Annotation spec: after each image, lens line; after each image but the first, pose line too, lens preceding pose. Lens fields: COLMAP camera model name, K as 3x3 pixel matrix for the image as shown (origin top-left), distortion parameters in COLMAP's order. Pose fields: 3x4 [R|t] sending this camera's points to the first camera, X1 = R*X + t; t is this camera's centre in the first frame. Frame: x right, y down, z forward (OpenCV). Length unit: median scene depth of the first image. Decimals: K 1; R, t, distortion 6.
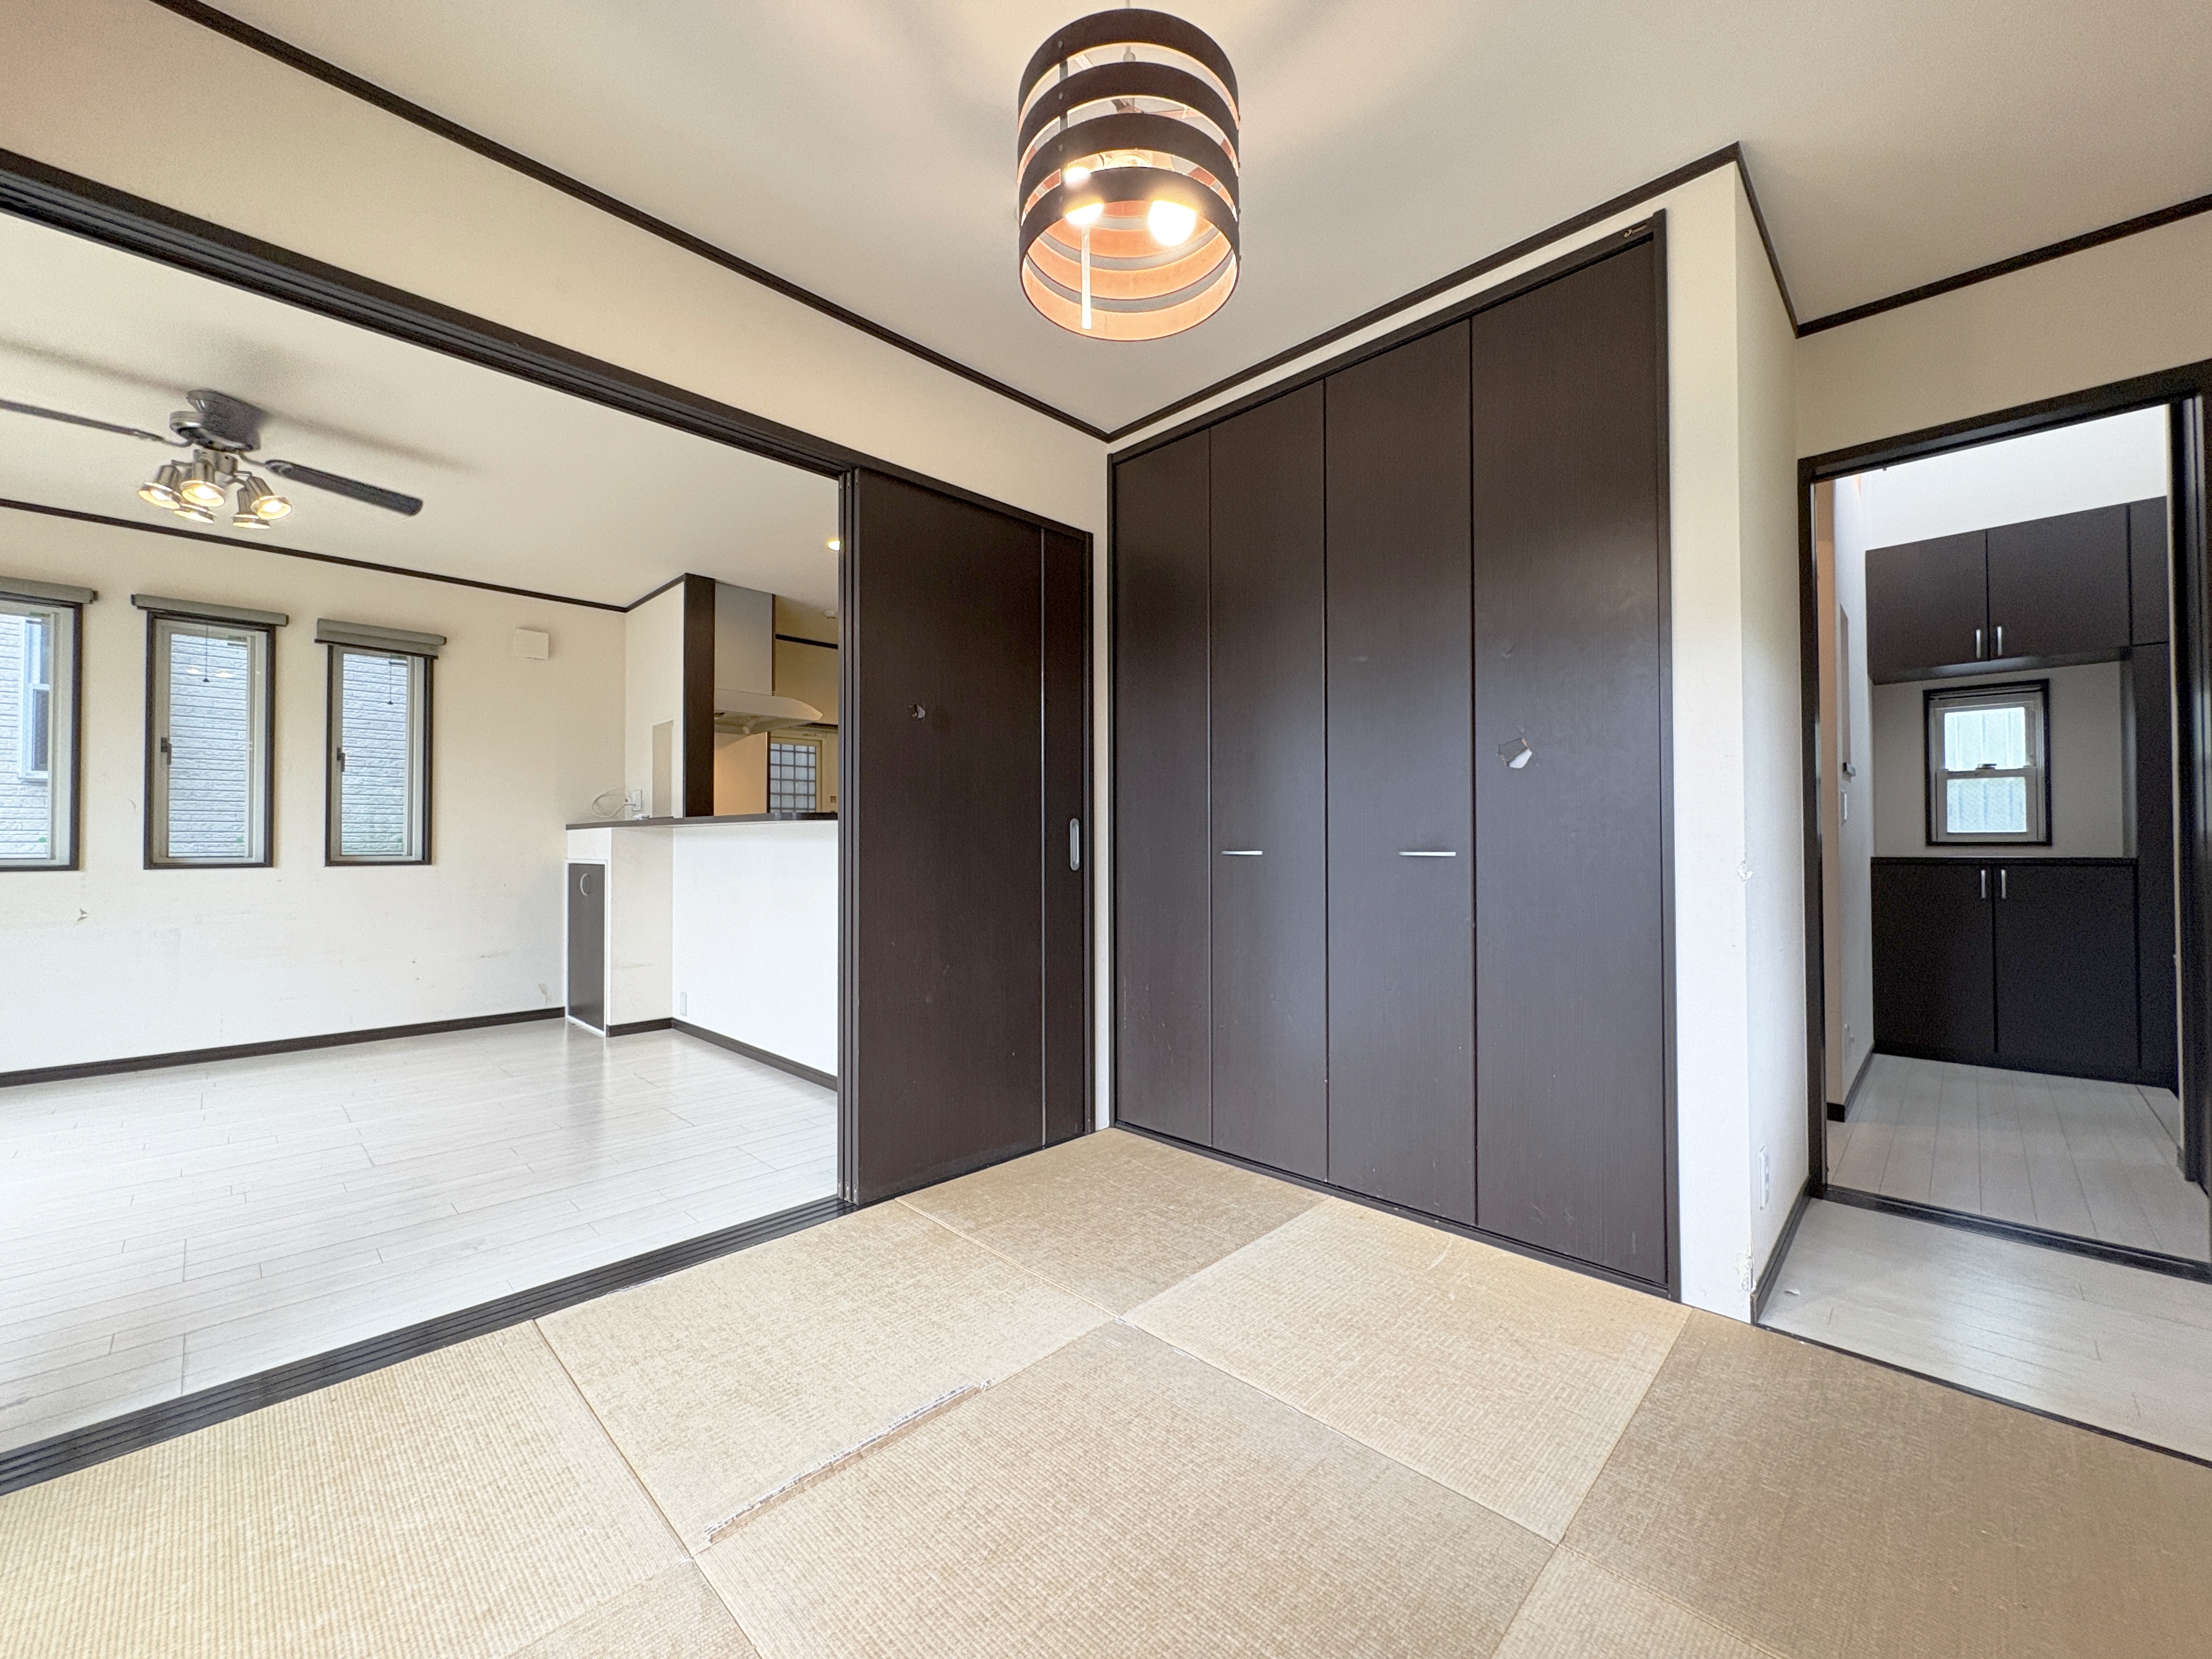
lens RADIAL K [[872.9, 0, 1106.0], [0, 872.9, 829.5], [0, 0, 1]] dist [0.001520, 0.000336]
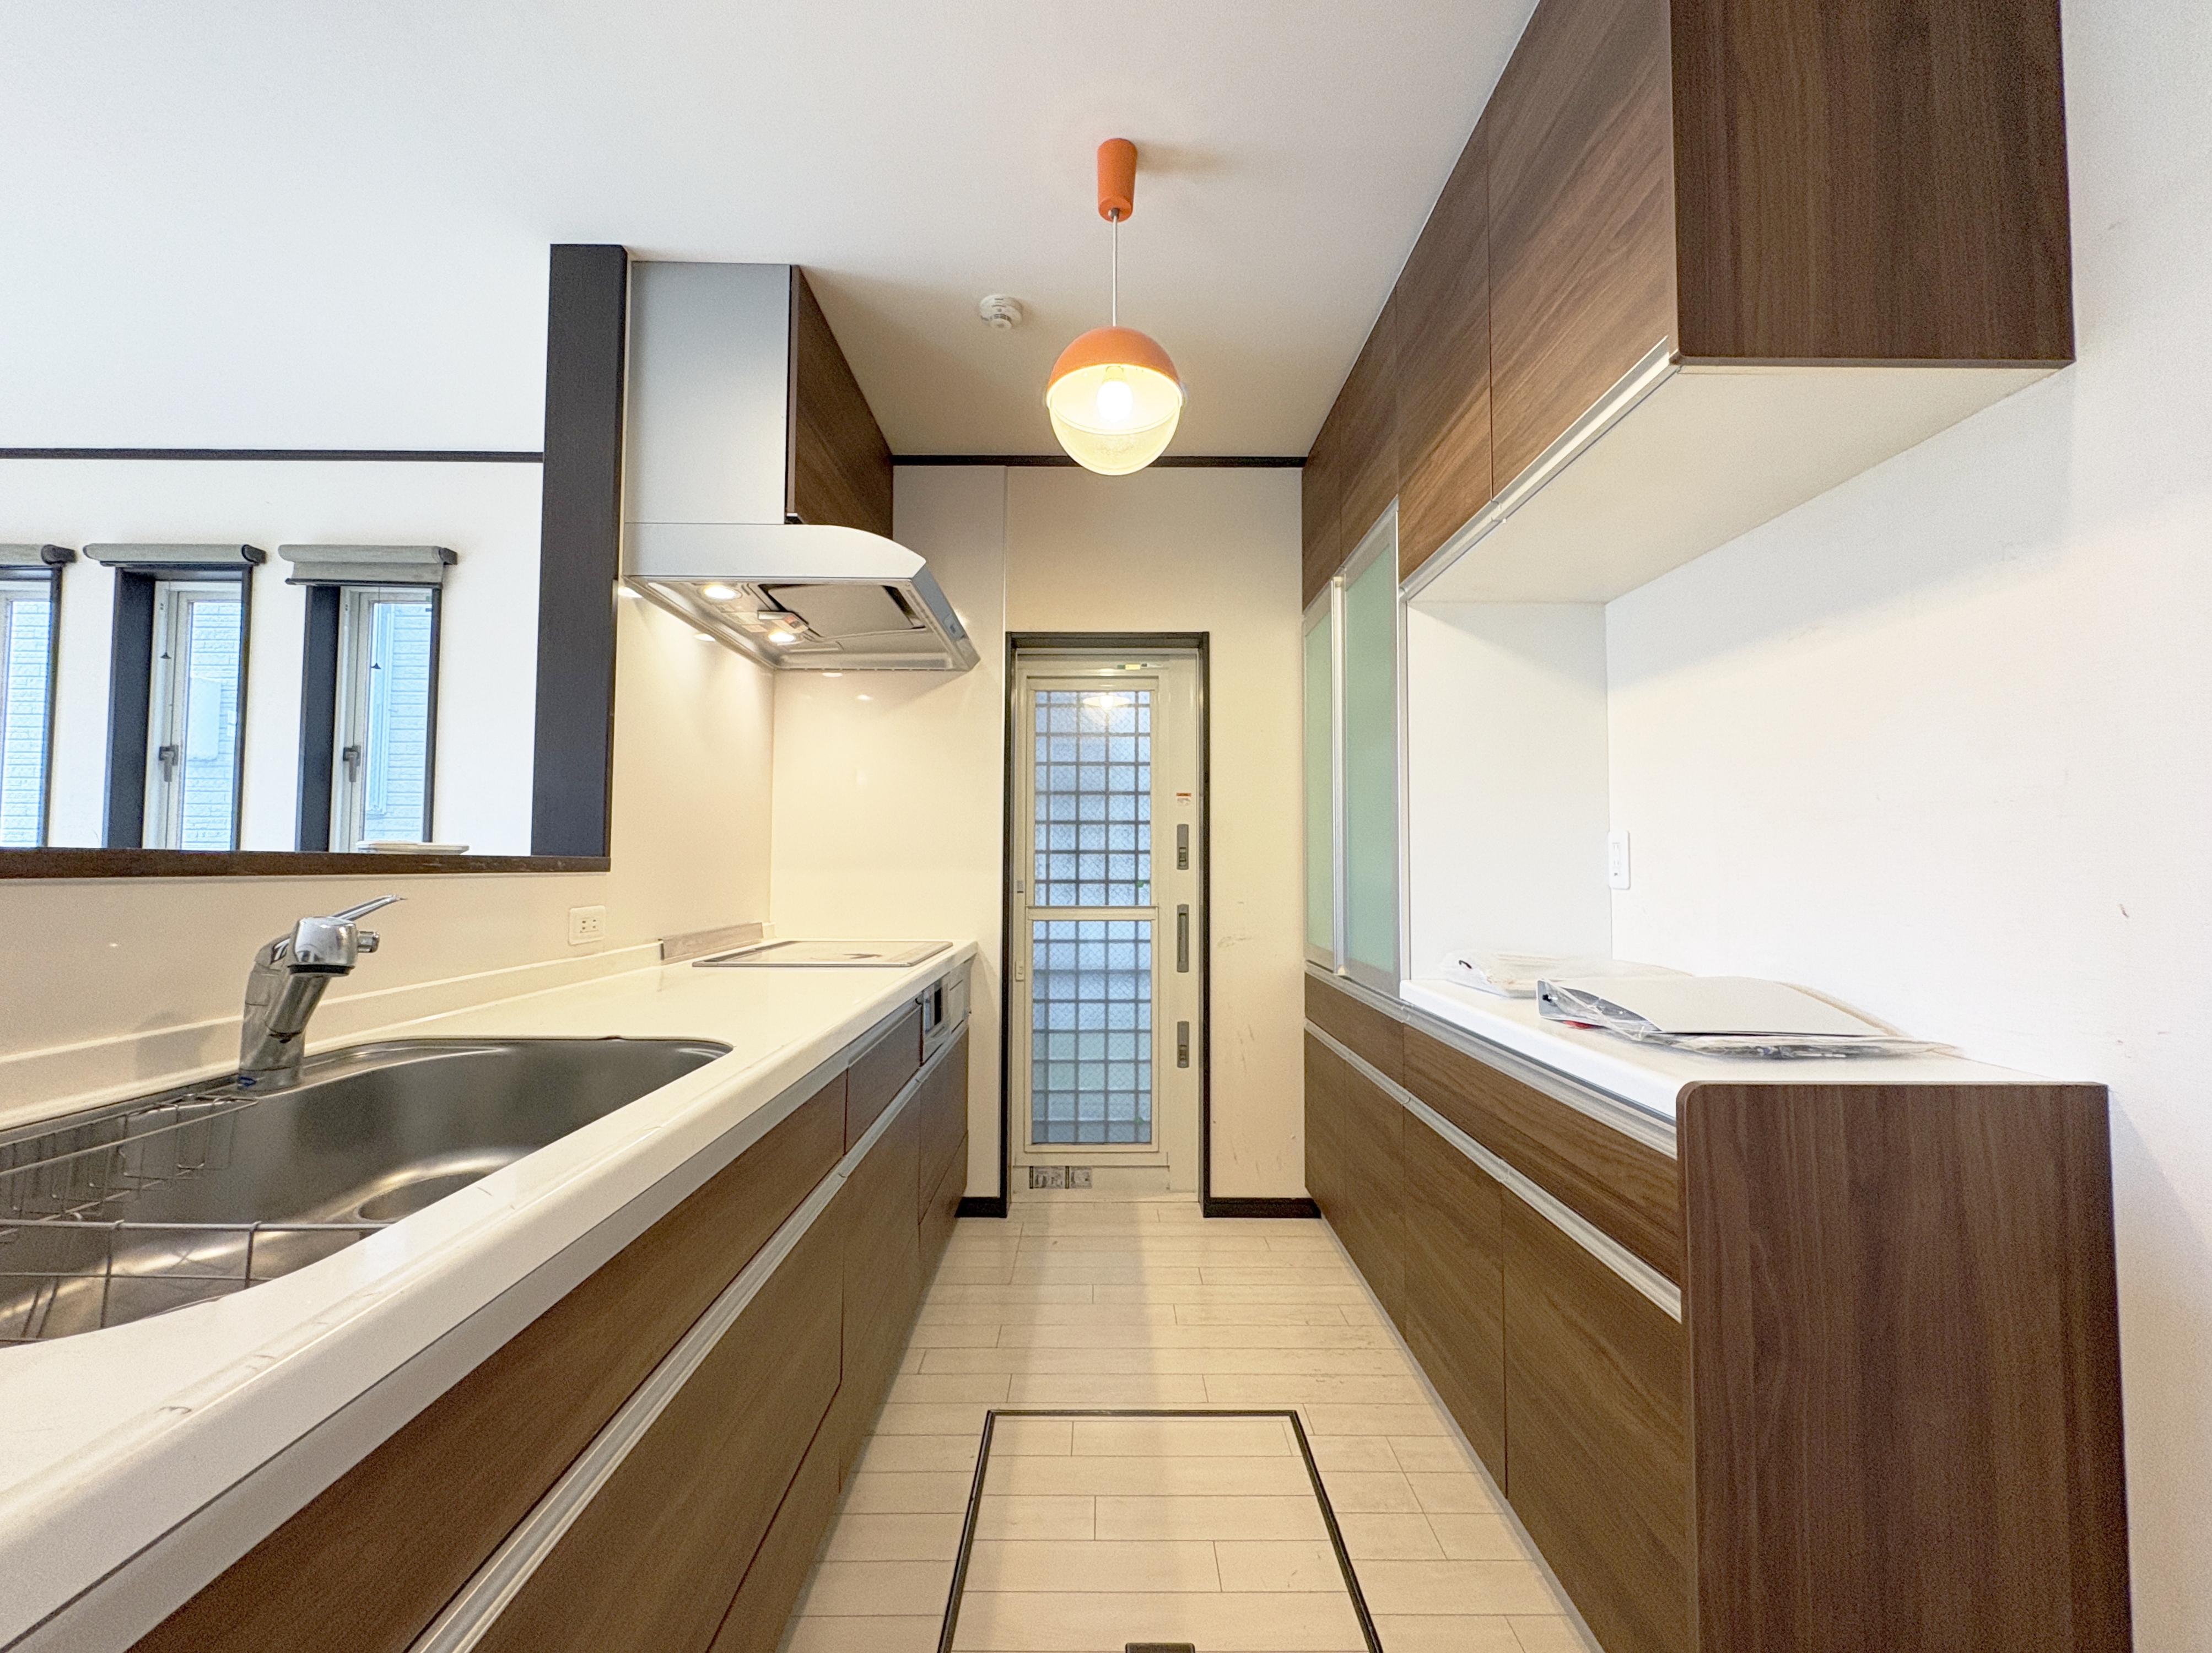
lens RADIAL K [[872.8, 0, 1106.0], [0, 872.8, 826.5], [0, 0, 1]] dist [0.001520, 0.000336]
pose [[0.704553, -0.023573, -0.709260, -0.017179], [0.005076, 0.999590, -0.028180, -0.010544], [0.709633, 0.016254, 0.704384, 0.904961]]
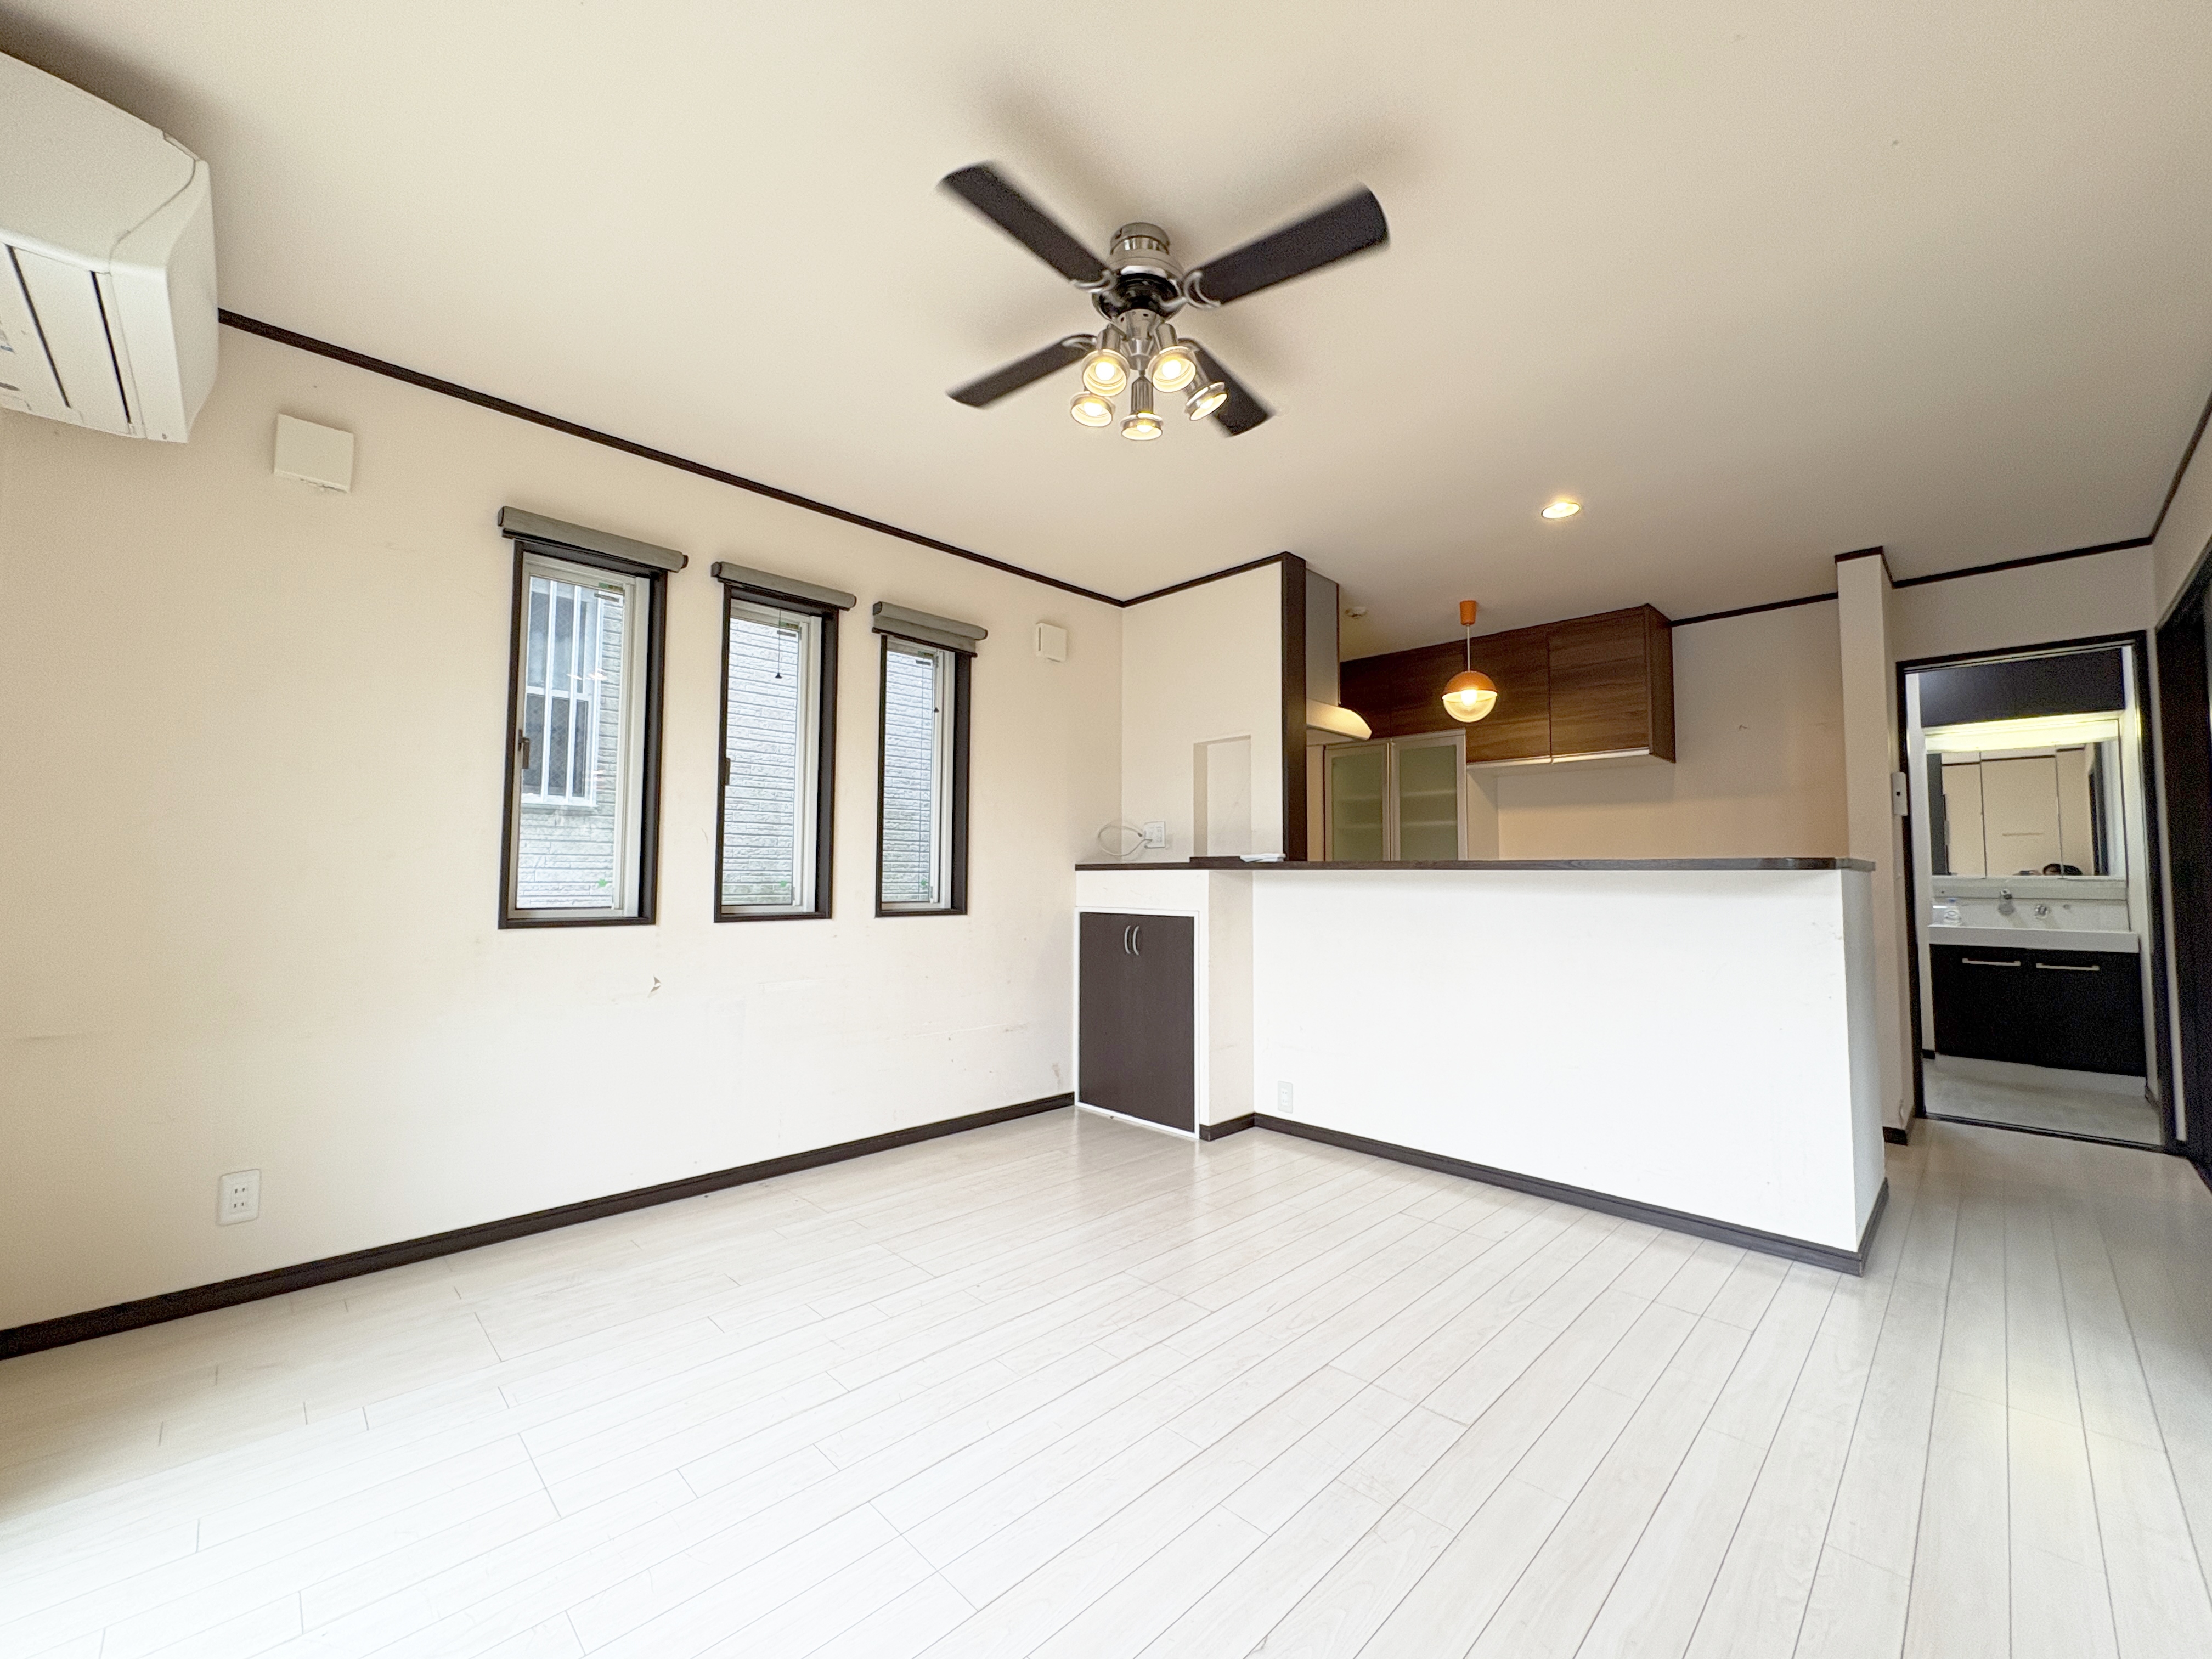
lens RADIAL K [[872.9, 0, 1106.0], [0, 872.9, 829.5], [0, 0, 1]] dist [0.001520, 0.000336]
pose [[0.999665, 0.009778, -0.023983, -0.626524], [-0.010611, 0.999335, -0.034871, -0.010441], [0.023626, 0.035114, 0.999104, 0.210570]]
